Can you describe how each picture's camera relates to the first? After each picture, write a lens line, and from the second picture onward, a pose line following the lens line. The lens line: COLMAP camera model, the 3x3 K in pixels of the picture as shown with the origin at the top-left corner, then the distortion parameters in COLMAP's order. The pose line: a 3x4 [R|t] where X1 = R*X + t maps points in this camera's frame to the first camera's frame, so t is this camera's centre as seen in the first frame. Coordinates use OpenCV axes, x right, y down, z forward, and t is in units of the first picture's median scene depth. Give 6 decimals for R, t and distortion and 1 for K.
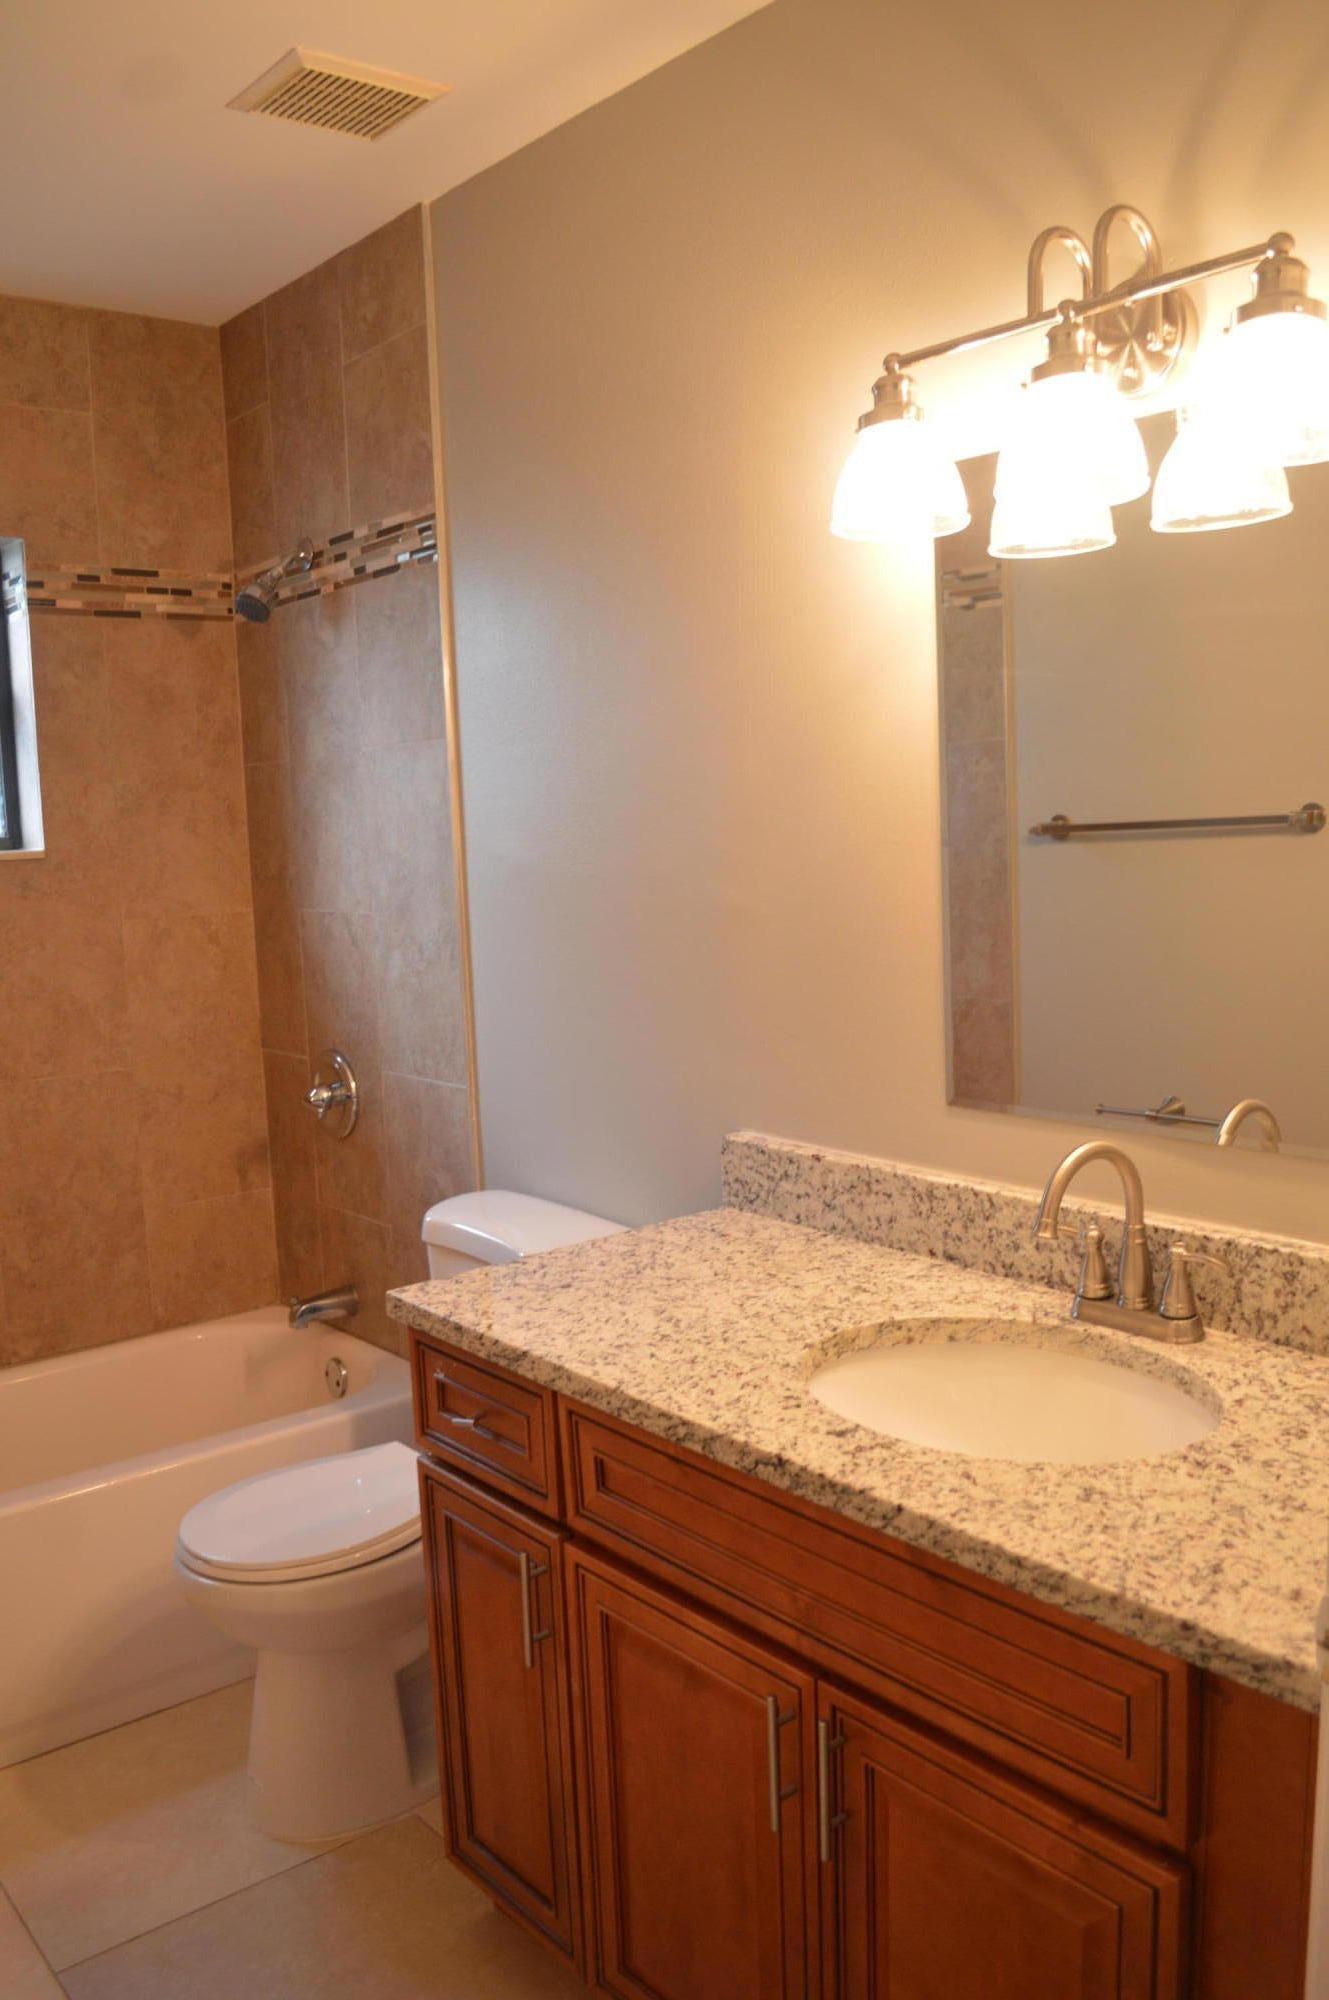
lens RADIAL K [[1596.6, 0, 677.6], [0, 1596.6, 990.0], [0, 0, 1]] dist [-0.094962, 0.020880]
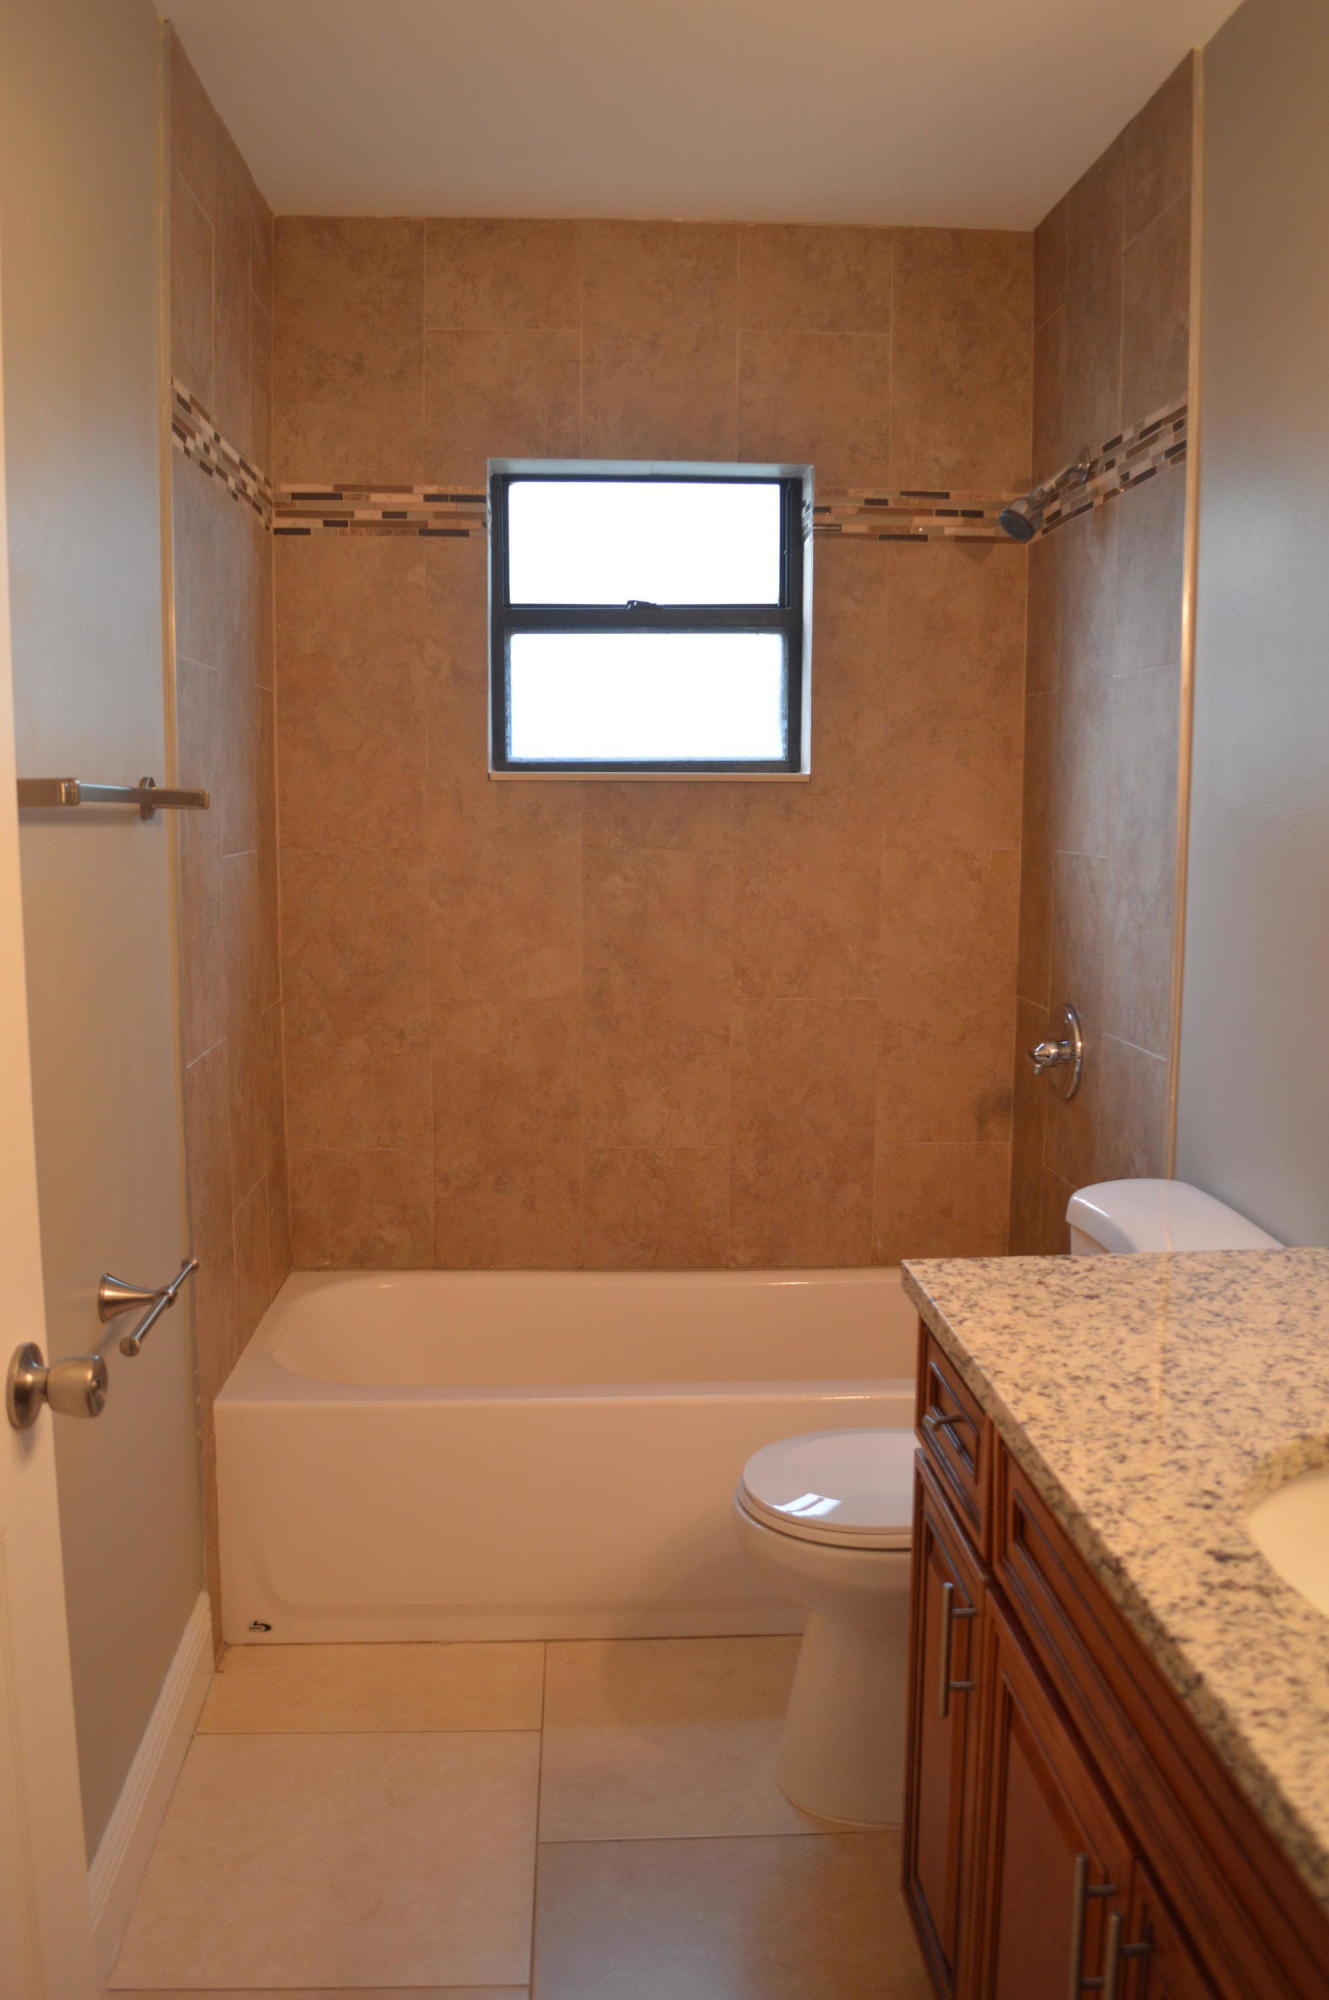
lens RADIAL K [[1596.6, 0, 677.6], [0, 1596.6, 990.0], [0, 0, 1]] dist [-0.094962, 0.020880]
pose [[0.804077, 0.112031, -0.583874, 0.143703], [-0.096914, 0.993648, 0.057193, -0.001262], [0.586573, 0.010598, 0.809827, 0.122216]]
